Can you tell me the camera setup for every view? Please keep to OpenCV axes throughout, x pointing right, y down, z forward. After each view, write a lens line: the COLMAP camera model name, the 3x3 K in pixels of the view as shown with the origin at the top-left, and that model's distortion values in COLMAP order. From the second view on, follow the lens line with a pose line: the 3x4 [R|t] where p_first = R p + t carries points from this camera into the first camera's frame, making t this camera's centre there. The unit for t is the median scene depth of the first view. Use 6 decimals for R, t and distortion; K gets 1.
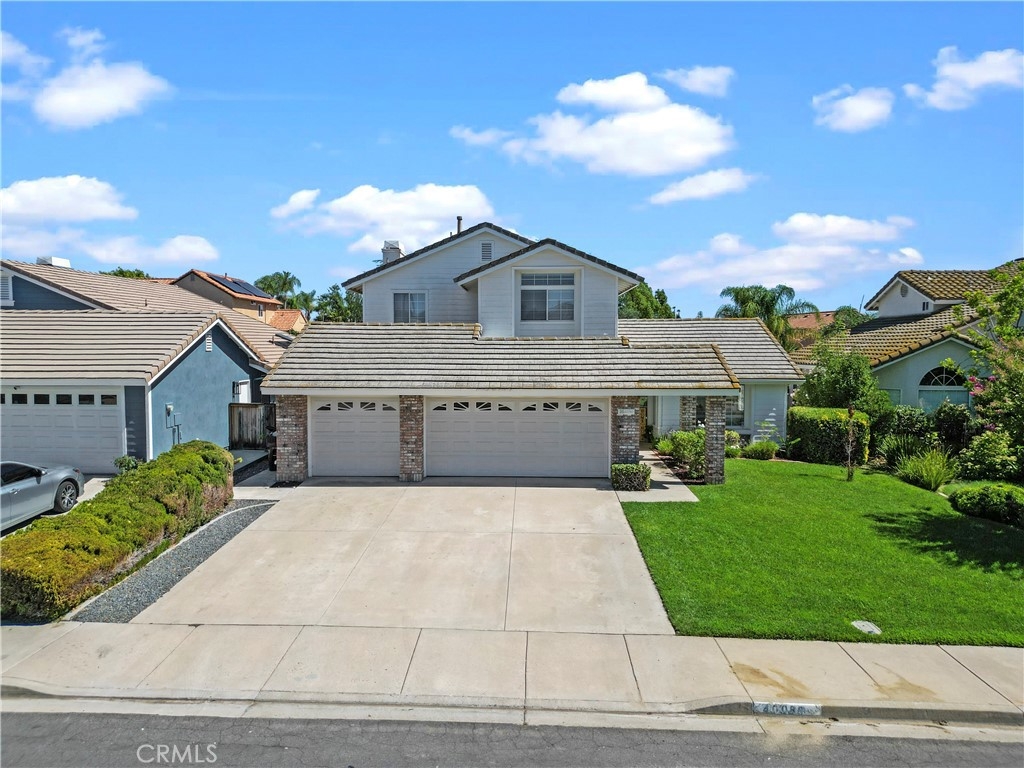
lens RADIAL K [[718.4, 0, 508.8], [0, 718.4, 386.6], [0, 0, 1]] dist [0.062775, -0.058381]
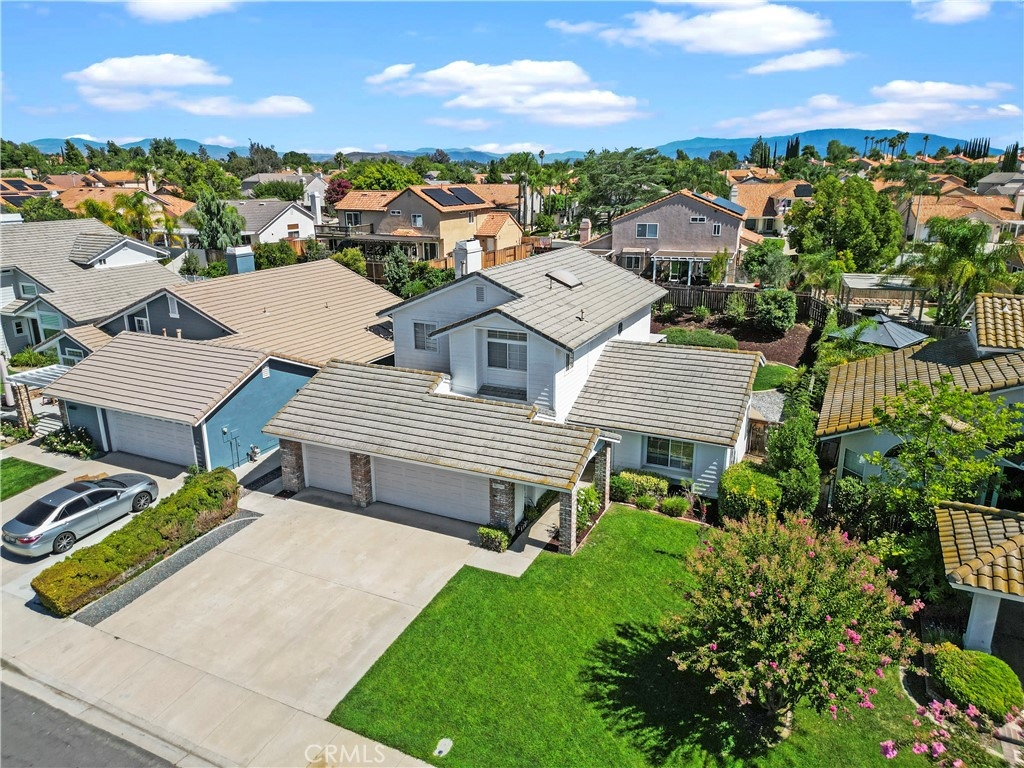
lens RADIAL K [[718.4, 0, 508.8], [0, 718.4, 386.6], [0, 0, 1]] dist [0.062775, -0.058381]
pose [[0.914008, 0.110901, -0.390245, 0.623067], [-0.017260, 0.971671, 0.235707, -0.410950], [0.405330, -0.208702, 0.890029, -0.059087]]
